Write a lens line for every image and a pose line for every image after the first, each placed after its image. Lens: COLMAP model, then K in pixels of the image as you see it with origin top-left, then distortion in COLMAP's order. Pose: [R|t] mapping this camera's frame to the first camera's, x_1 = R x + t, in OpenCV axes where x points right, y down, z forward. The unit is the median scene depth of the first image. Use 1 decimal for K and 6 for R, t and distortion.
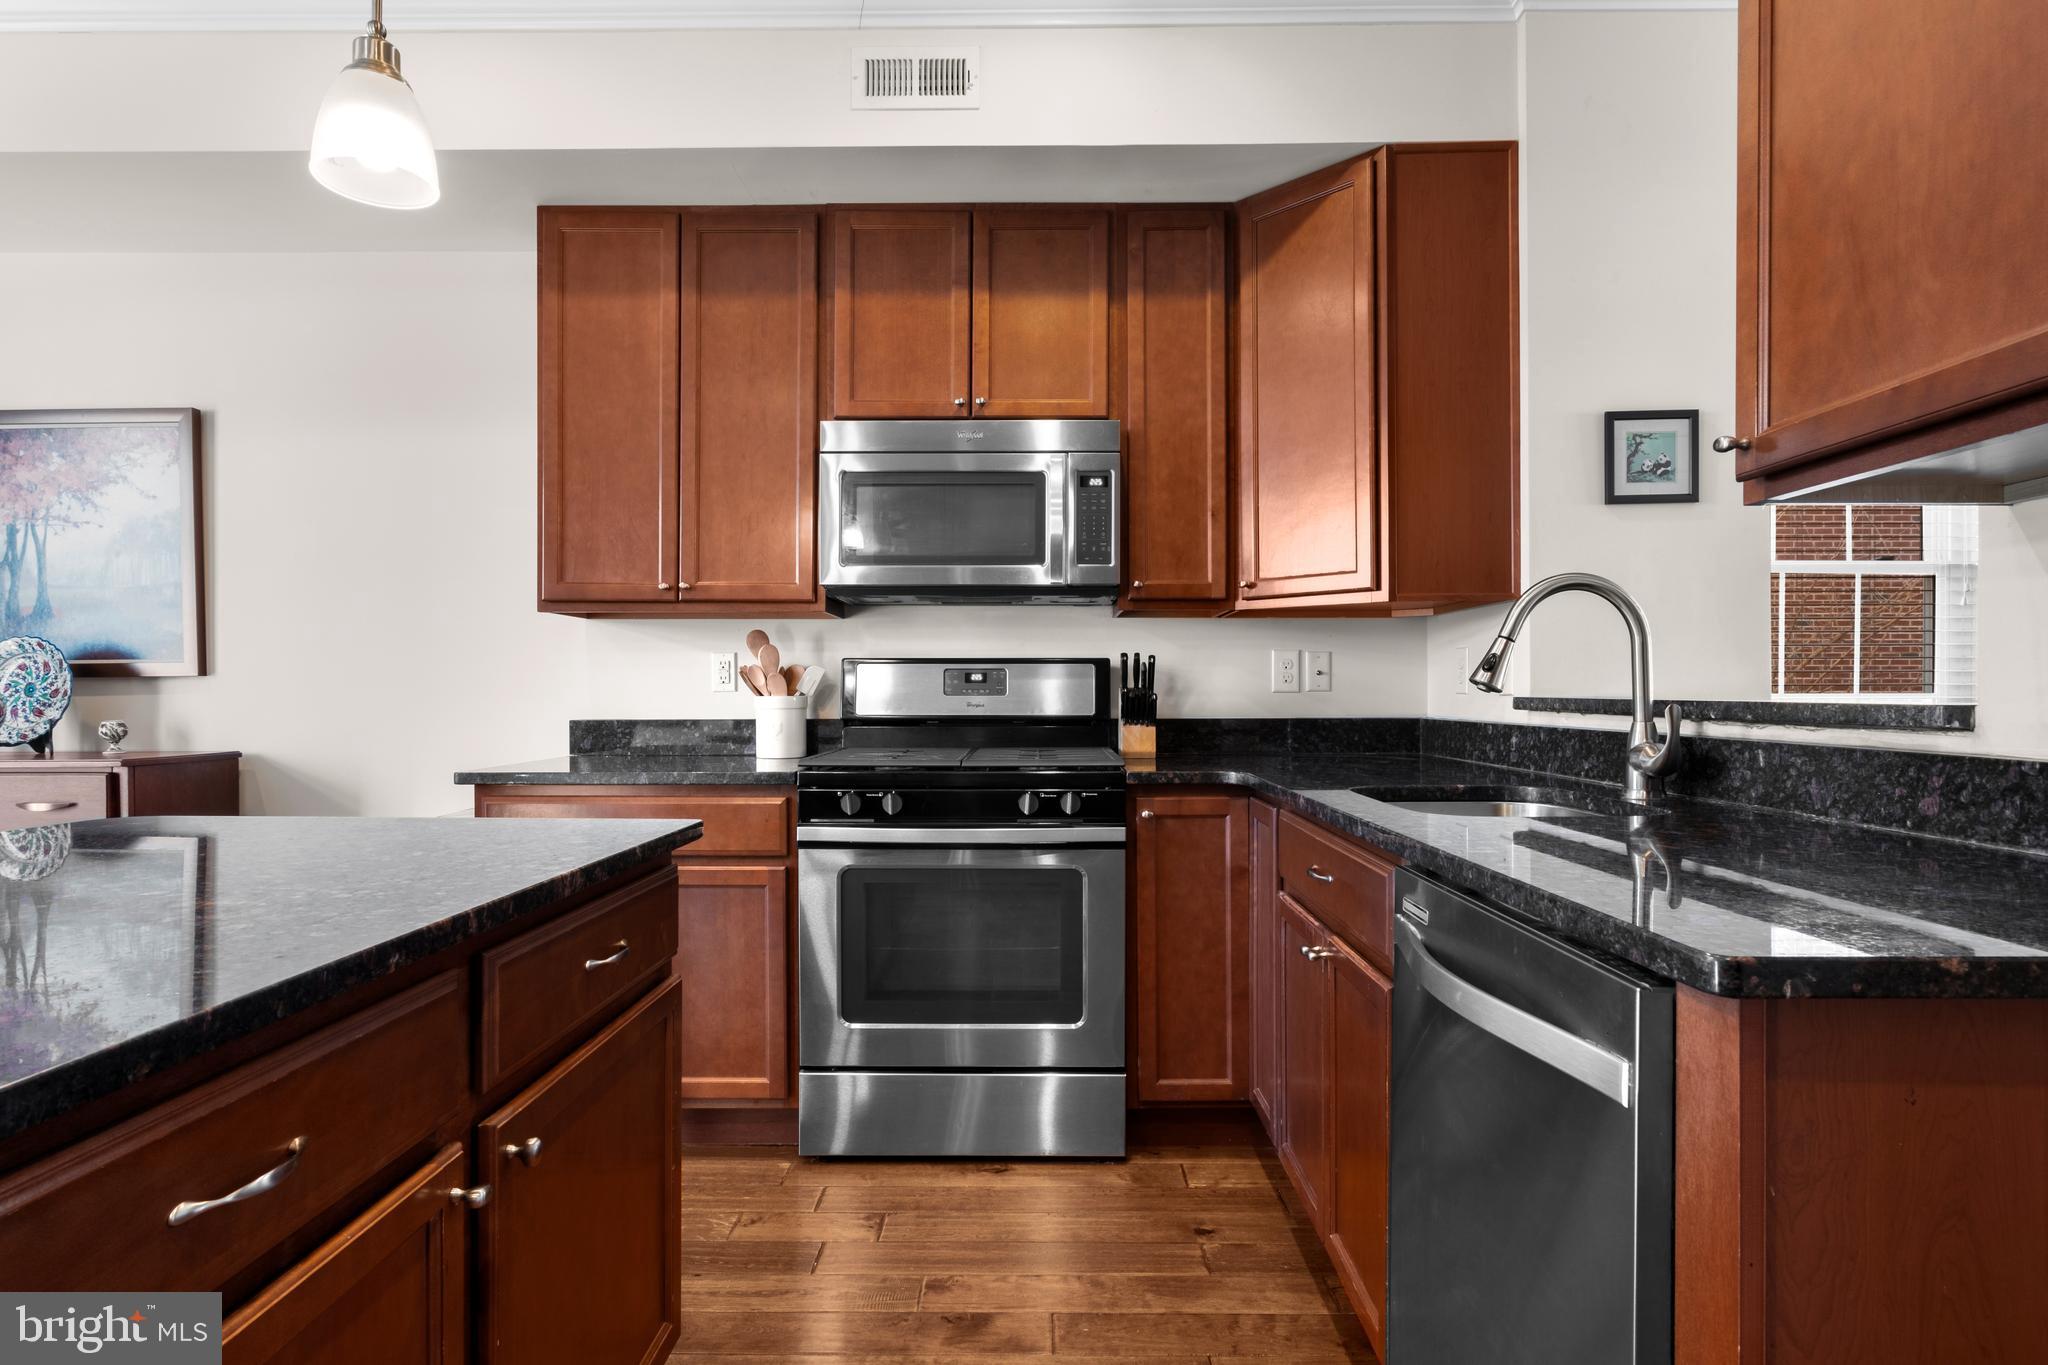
lens RADIAL K [[1086.0, 0, 1034.2], [0, 1086.0, 695.4], [0, 0, 1]] dist [-0.003701, 0.000662]
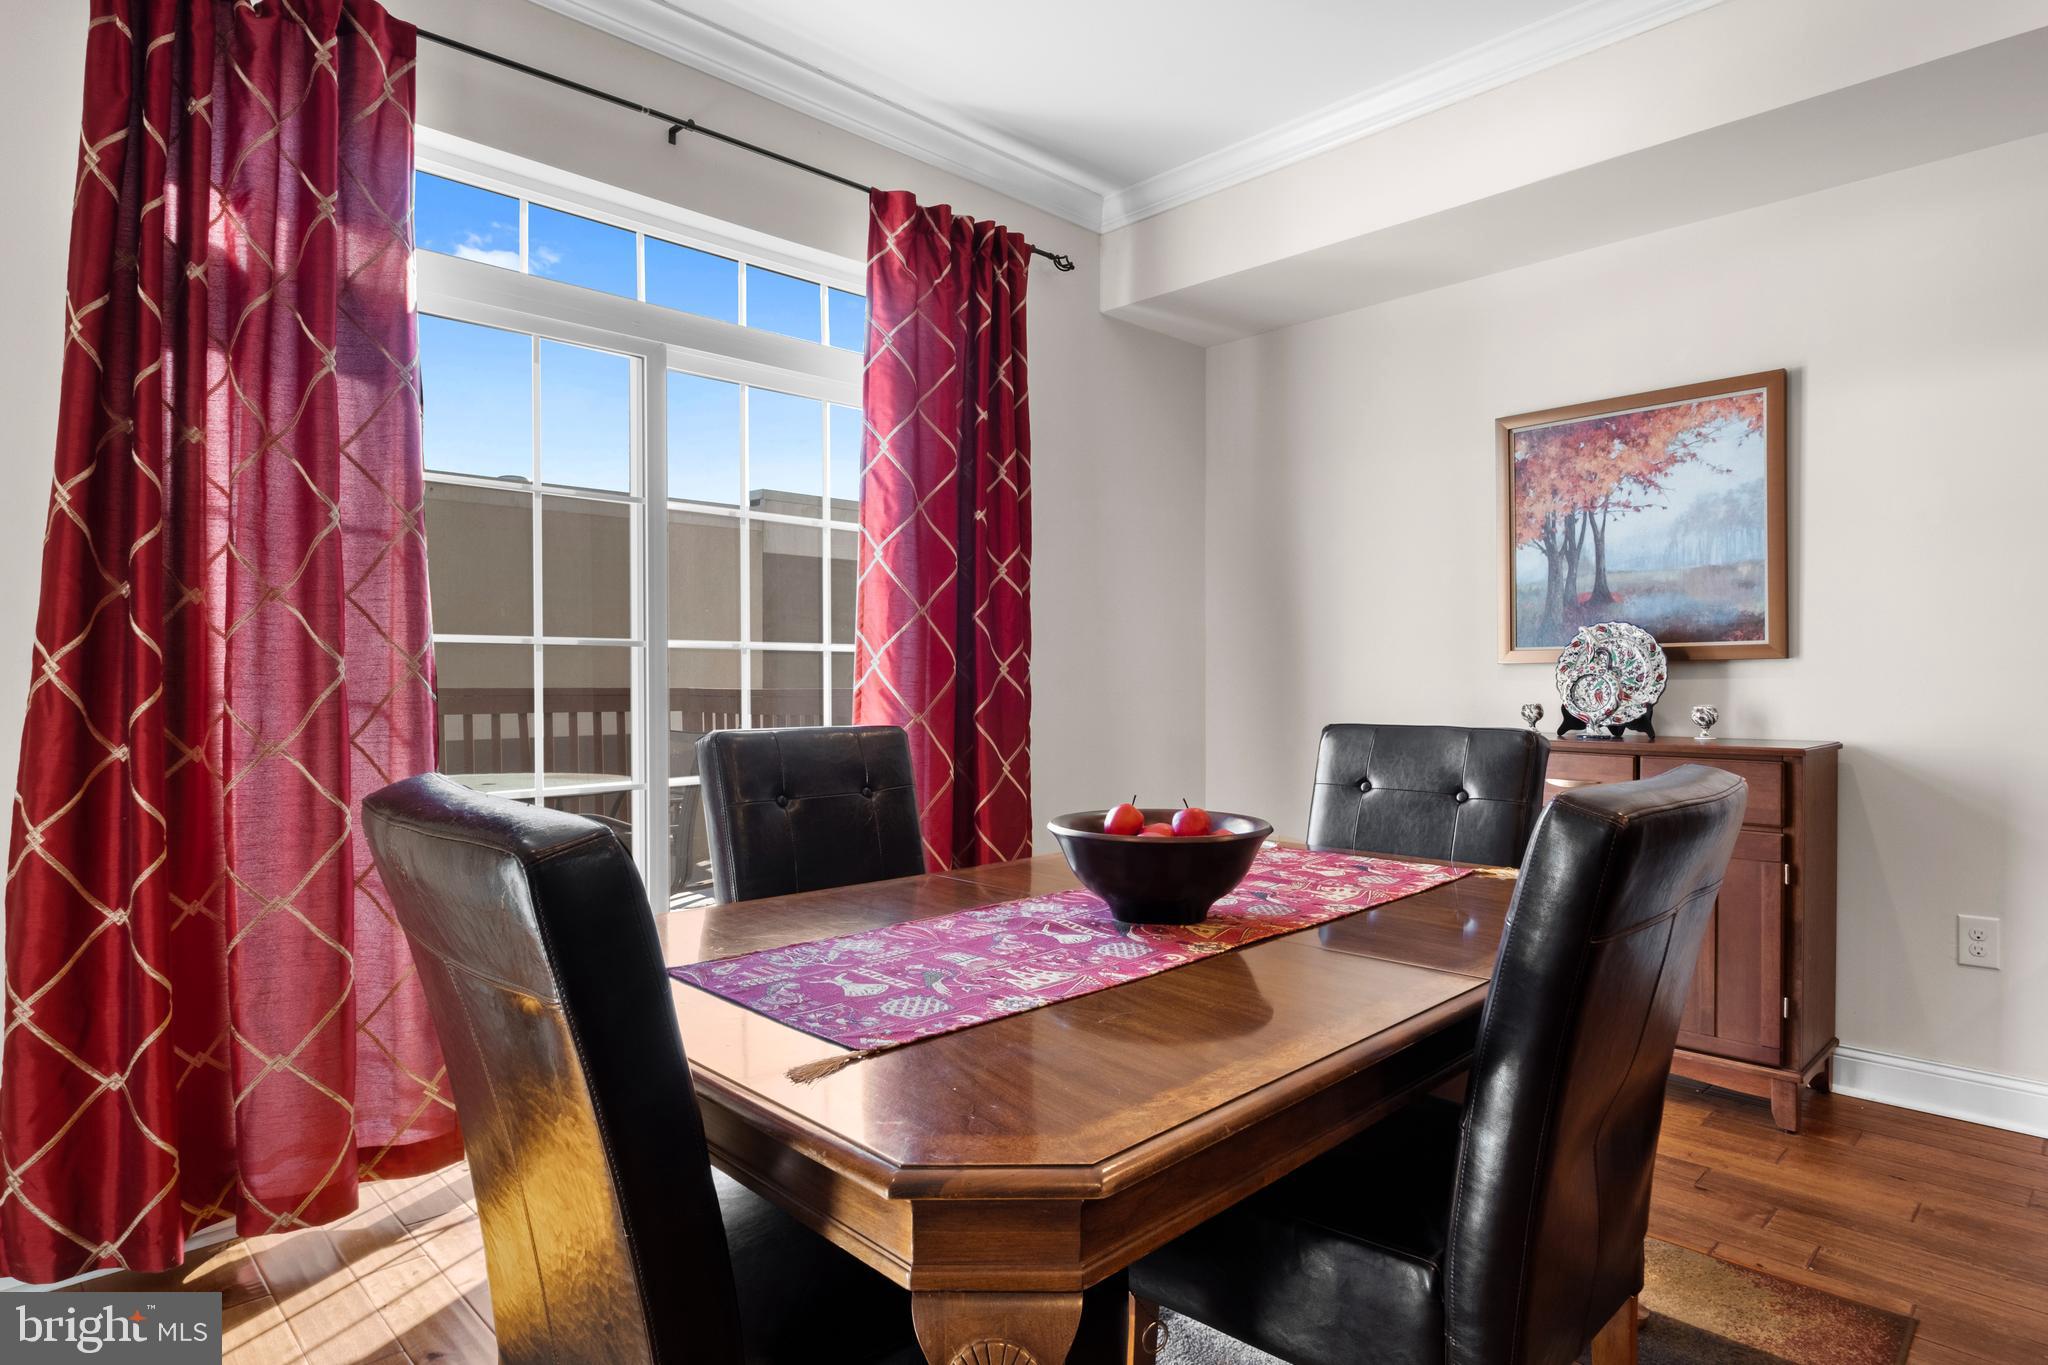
lens RADIAL K [[1130.6, 0, 1041.0], [0, 1130.6, 686.0], [0, 0, 1]] dist [0.000533, 0.002085]
pose [[0.711934, 0.007164, -0.702210, -0.612766], [-0.002606, 0.999968, 0.007560, -0.000074], [0.702242, -0.003553, 0.711930, -0.151000]]
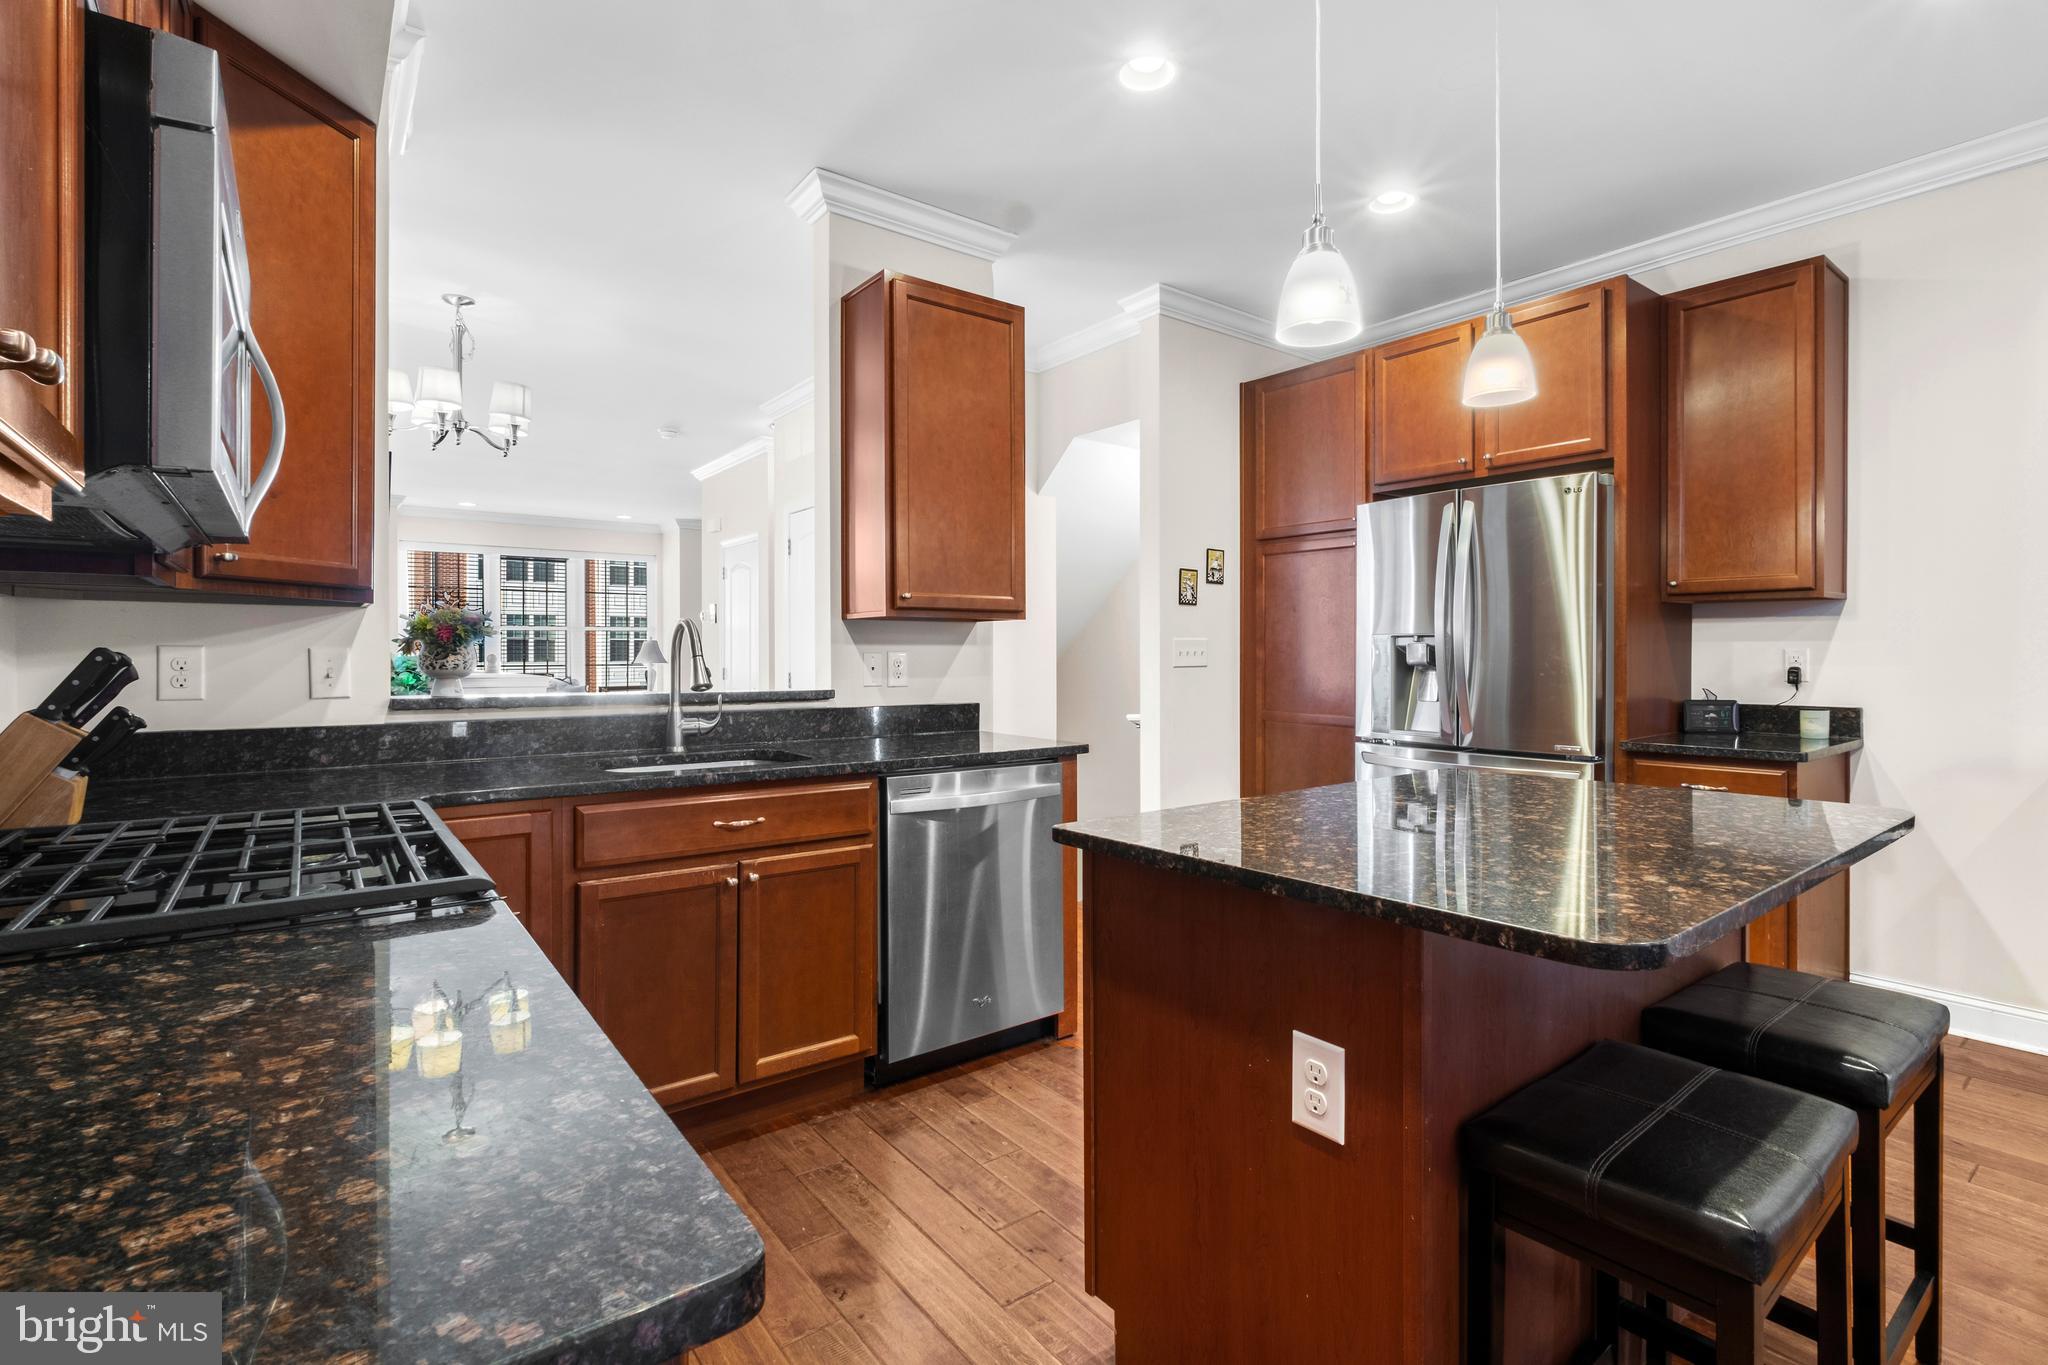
lens RADIAL K [[937.0, 0, 1018.8], [0, 937.0, 661.6], [0, 0, 1]] dist [-0.002559, -0.001011]
pose [[-0.603170, -0.004730, 0.797599, -0.602392], [0.002528, 0.999966, 0.007842, -0.036427], [-0.797609, 0.006746, -0.603138, 0.937044]]
